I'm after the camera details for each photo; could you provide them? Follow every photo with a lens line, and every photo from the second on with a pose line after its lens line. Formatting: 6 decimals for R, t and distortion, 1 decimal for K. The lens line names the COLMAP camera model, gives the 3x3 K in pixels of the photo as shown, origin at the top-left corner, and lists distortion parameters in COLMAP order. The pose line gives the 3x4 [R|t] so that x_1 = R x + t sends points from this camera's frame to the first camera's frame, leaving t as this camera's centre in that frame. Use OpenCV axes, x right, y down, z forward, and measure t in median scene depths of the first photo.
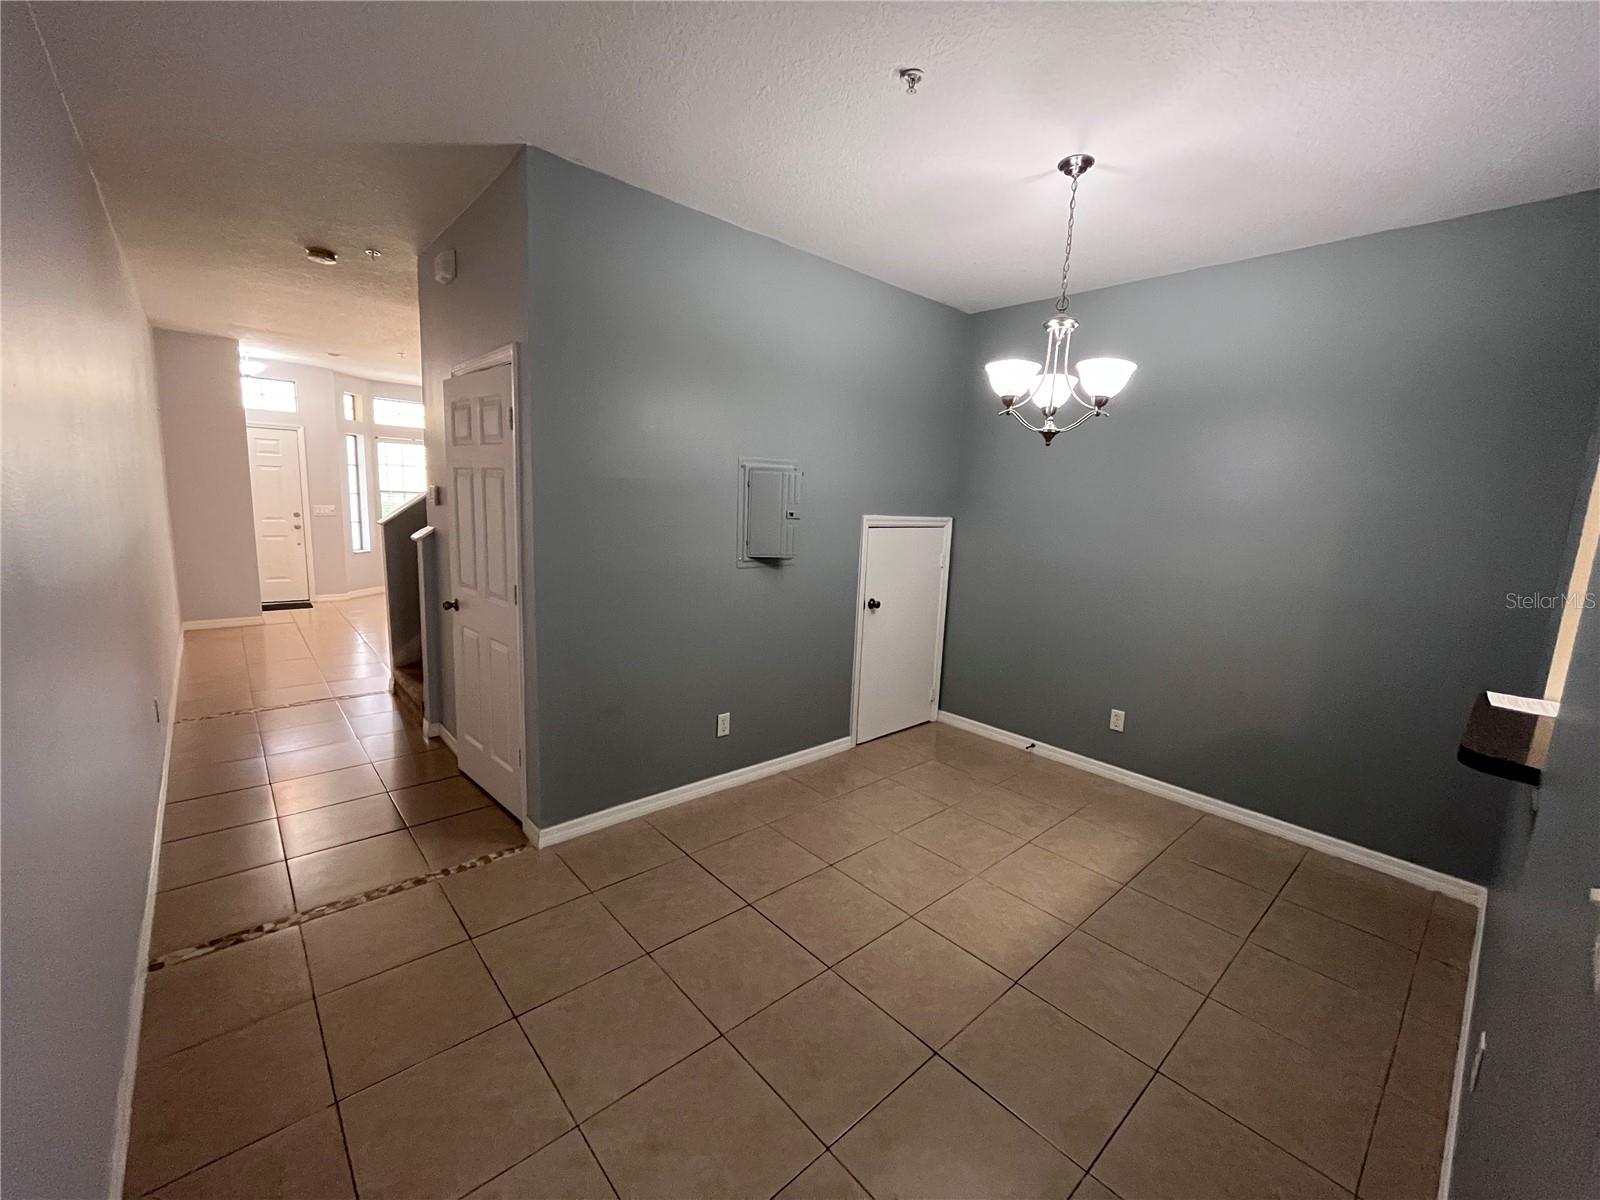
lens RADIAL K [[651.2, 0, 800.0], [0, 651.2, 600.0], [0, 0, 1]] dist [-0.011179, 0.000063]
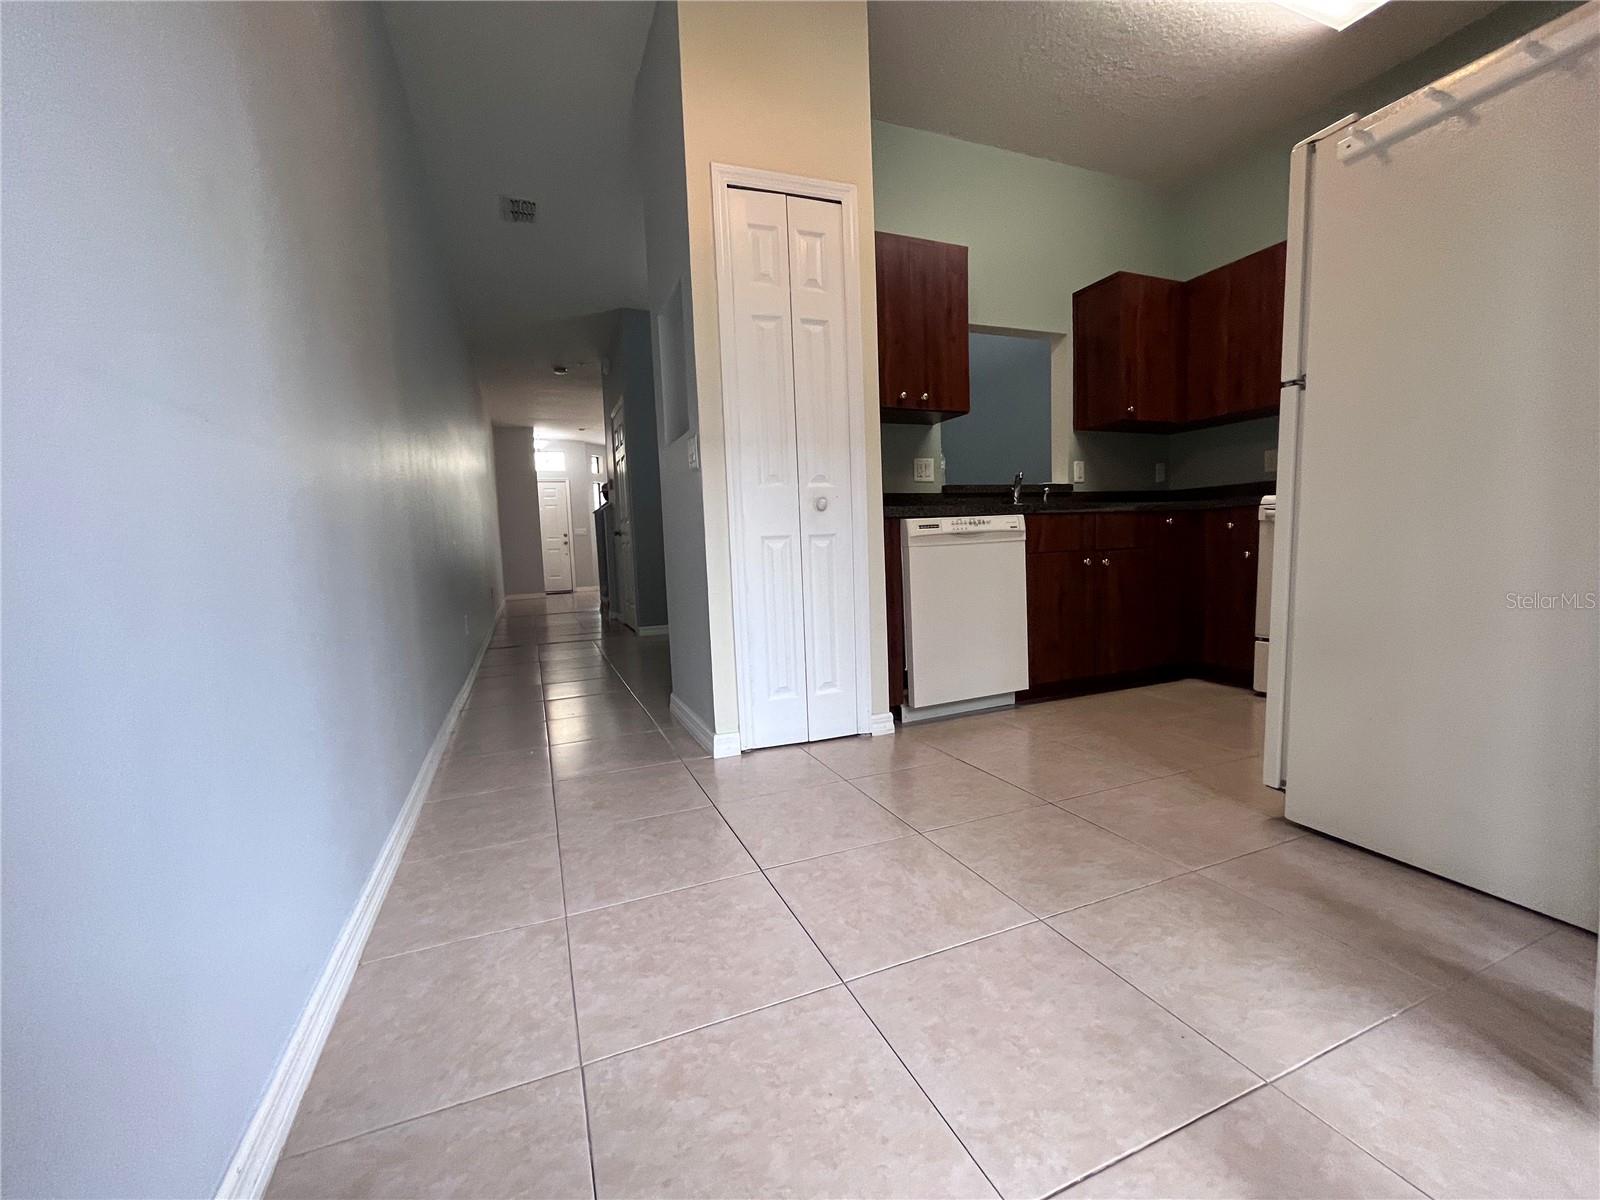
lens RADIAL K [[651.2, 0, 800.0], [0, 651.2, 600.0], [0, 0, 1]] dist [-0.011179, 0.000063]
pose [[0.941665, -0.050487, -0.332744, 0.242111], [0.034927, 0.998006, -0.052583, 0.121371], [0.334735, 0.037893, 0.941550, -0.247088]]
